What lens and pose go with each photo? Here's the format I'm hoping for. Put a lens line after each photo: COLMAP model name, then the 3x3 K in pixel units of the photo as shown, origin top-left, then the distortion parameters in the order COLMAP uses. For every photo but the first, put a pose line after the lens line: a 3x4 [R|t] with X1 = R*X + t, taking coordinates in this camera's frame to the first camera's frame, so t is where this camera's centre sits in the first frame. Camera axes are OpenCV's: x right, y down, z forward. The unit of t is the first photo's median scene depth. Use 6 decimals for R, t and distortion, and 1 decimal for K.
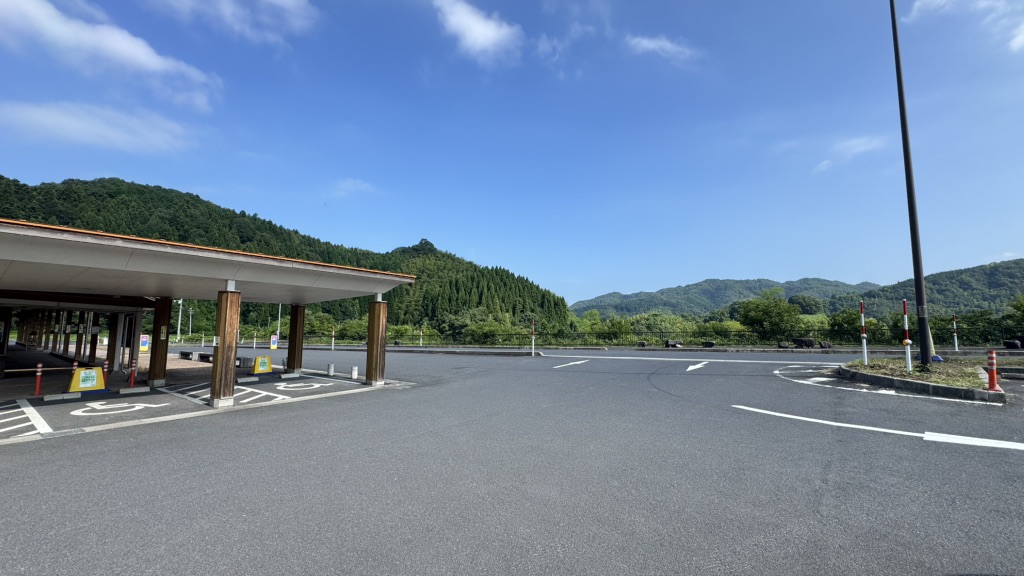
lens RADIAL K [[404.9, 0, 509.7], [0, 404.9, 290.0], [0, 0, 1]] dist [-0.000772, -0.001538]
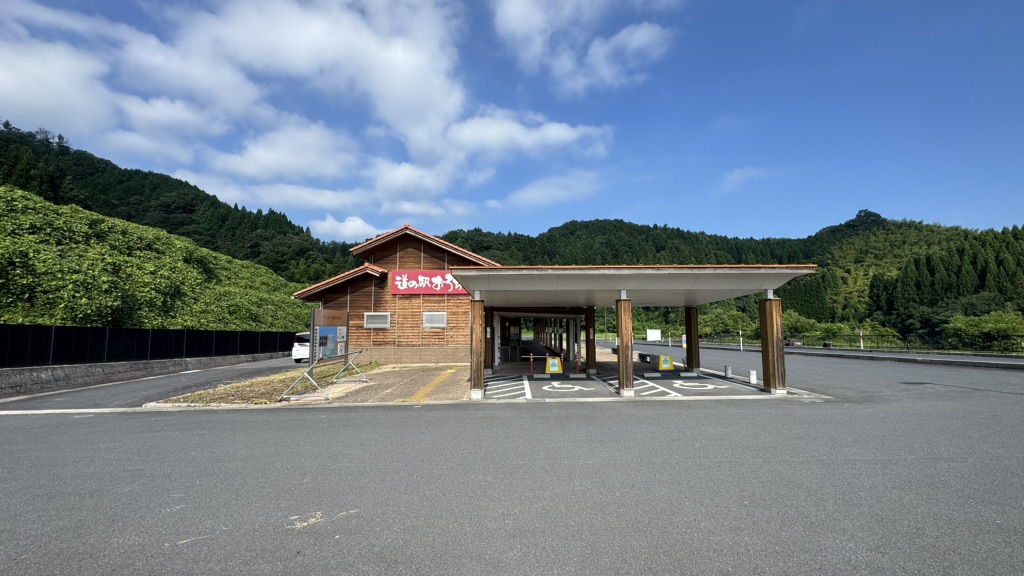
lens RADIAL K [[404.9, 0, 514.0], [0, 404.9, 277.7], [0, 0, 1]] dist [-0.000772, -0.001538]
pose [[0.586542, -0.106632, -0.802869, 0.057114], [0.084884, 0.993929, -0.069995, -0.002301], [0.805459, -0.027095, 0.592032, 0.021666]]
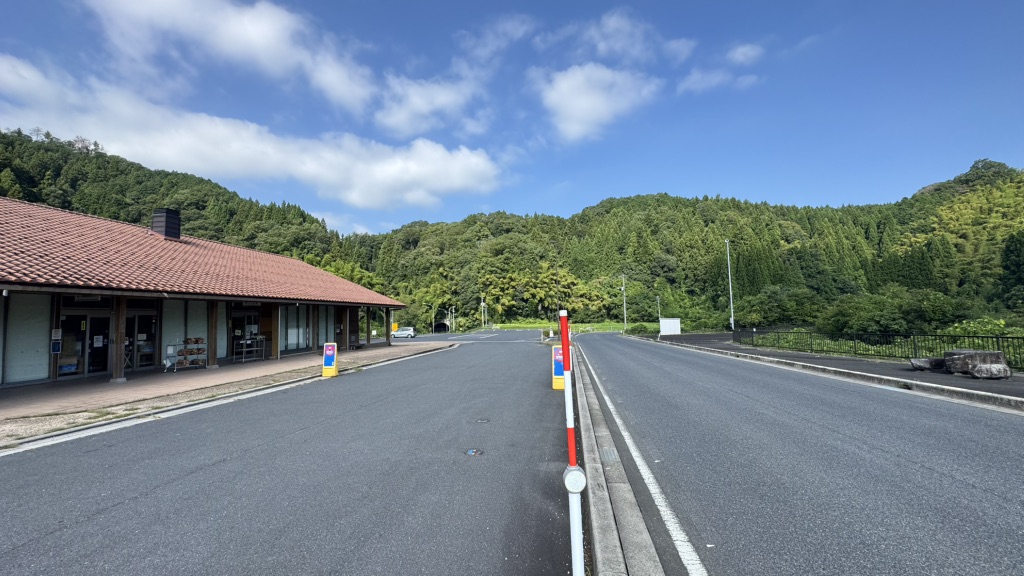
lens RADIAL K [[404.9, 0, 513.1], [0, 404.9, 289.1], [0, 0, 1]] dist [-0.000772, -0.001538]
pose [[0.475000, -0.081745, -0.876181, -0.378221], [0.112215, 0.993174, -0.031825, 0.087498], [0.872802, -0.083204, 0.480931, 0.982506]]
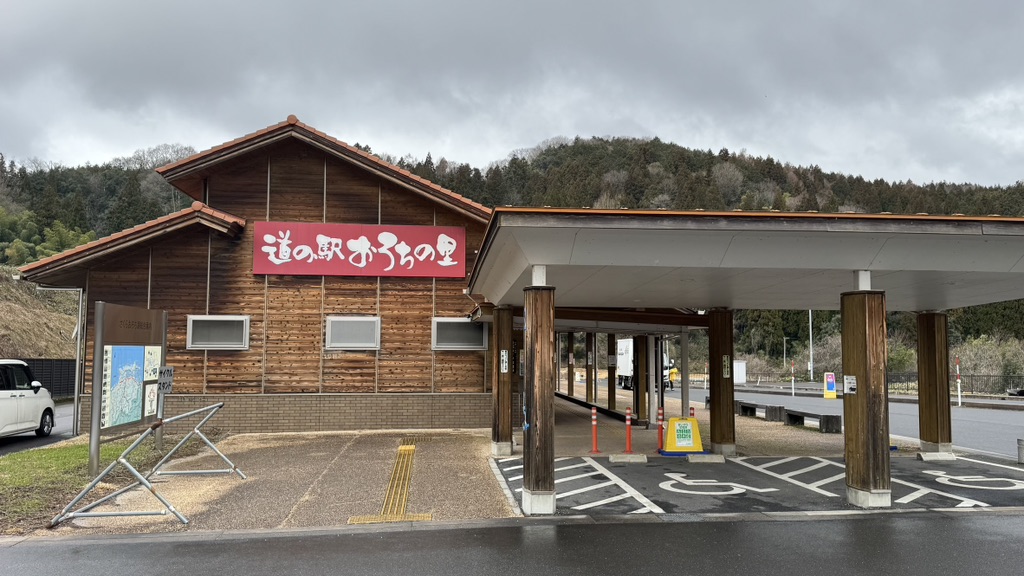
lens RADIAL K [[824.0, 0, 514.9], [0, 824.0, 286.9], [0, 0, 1]] dist [0.097215, -0.046376]
pose [[0.672438, -0.061031, -0.737633, -0.120882], [0.068451, 0.997451, -0.020127, -0.007987], [0.736981, -0.036957, 0.674902, -0.056598]]
